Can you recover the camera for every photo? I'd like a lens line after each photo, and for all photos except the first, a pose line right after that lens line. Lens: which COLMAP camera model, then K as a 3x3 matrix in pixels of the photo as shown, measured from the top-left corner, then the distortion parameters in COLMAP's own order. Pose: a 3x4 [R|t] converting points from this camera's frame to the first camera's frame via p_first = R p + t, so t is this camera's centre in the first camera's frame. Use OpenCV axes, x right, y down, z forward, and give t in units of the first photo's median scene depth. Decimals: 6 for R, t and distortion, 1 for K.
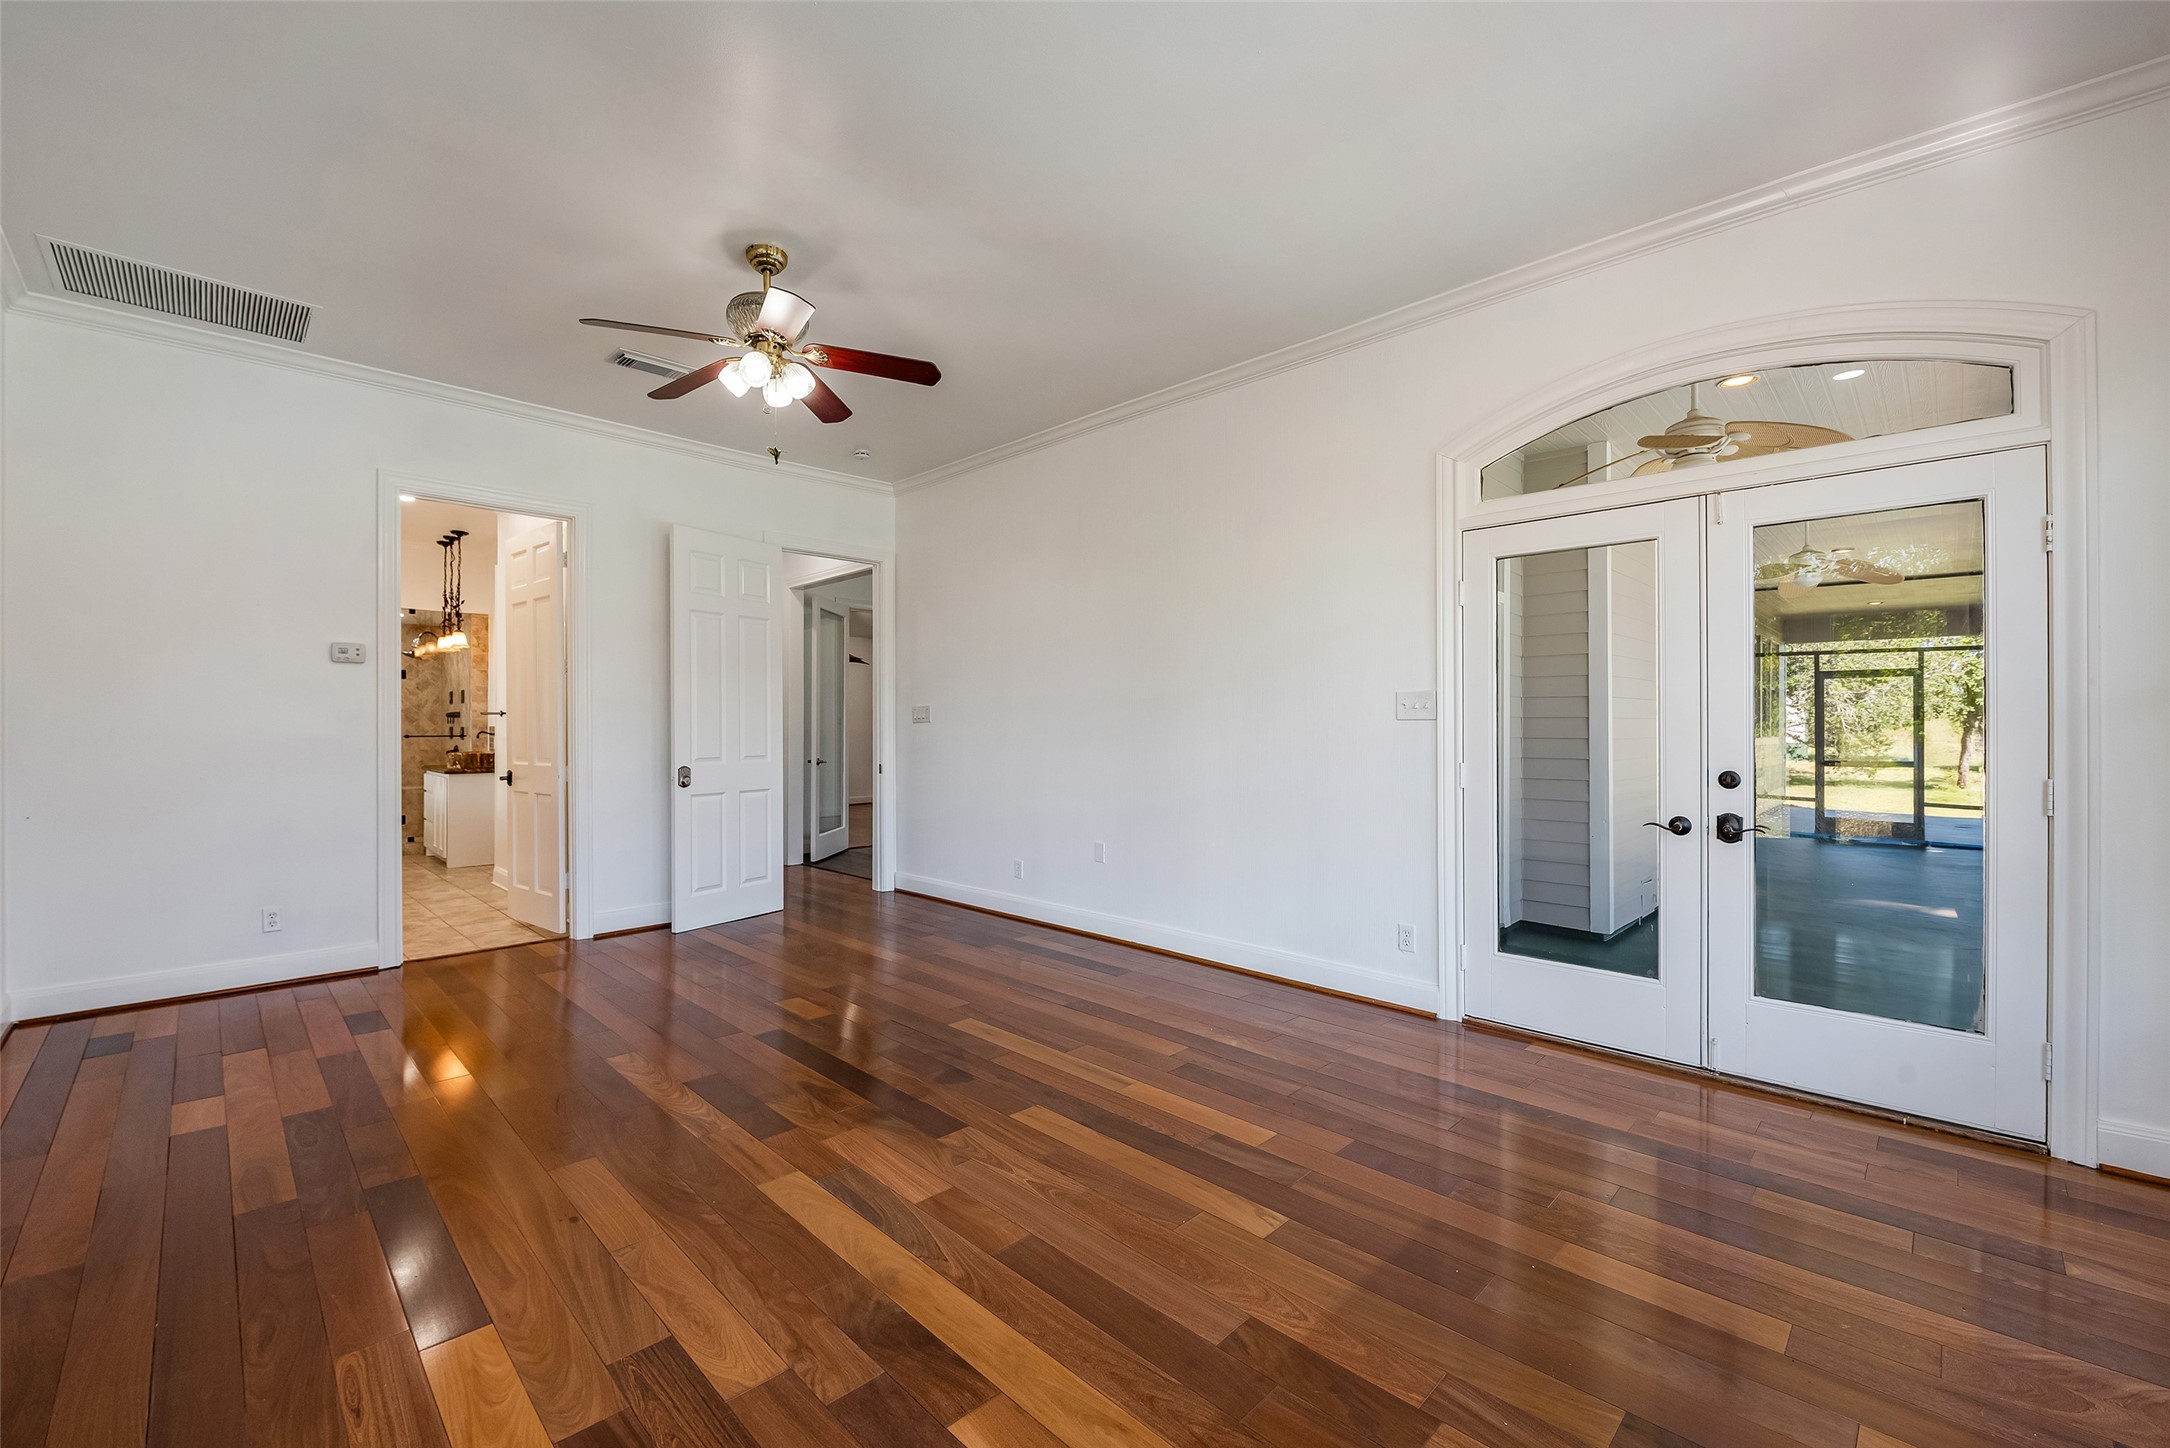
lens RADIAL K [[910.2, 0, 1083.4], [0, 910.2, 724.3], [0, 0, 1]] dist [-0.001320, -0.000278]
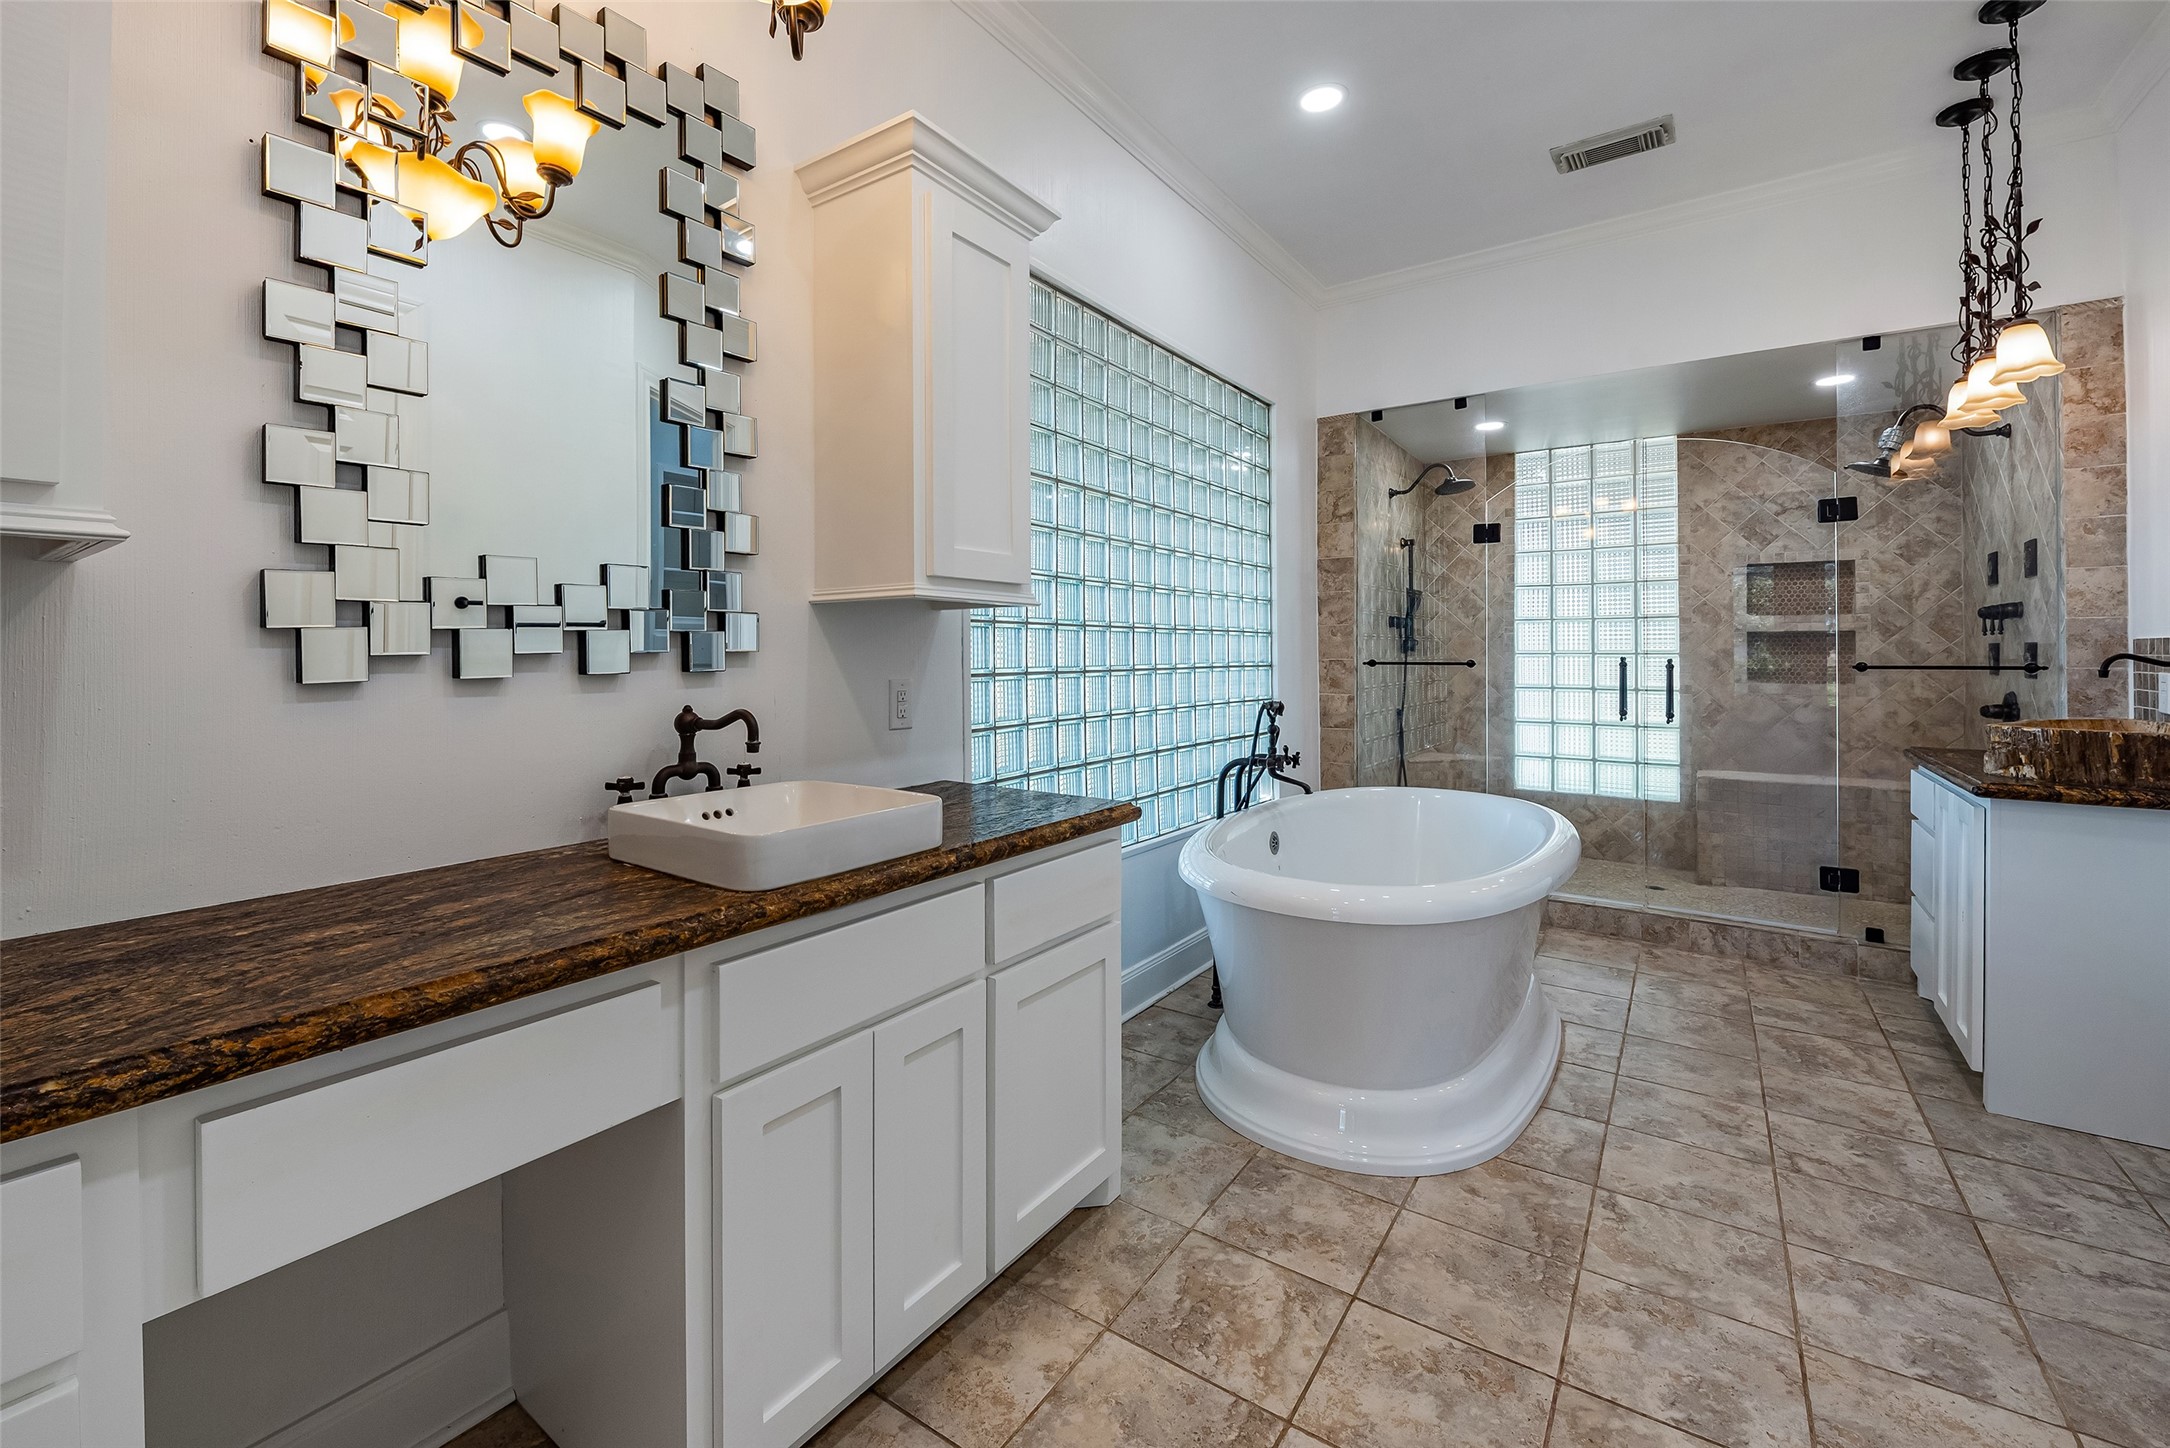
lens RADIAL K [[910.2, 0, 1073.0], [0, 910.2, 651.4], [0, 0, 1]] dist [-0.001320, -0.000278]
pose [[0.173939, -0.003897, -0.984749, -0.401397], [0.008531, 0.999961, -0.002451, 0.003918], [0.984719, -0.007974, 0.173966, 0.573642]]
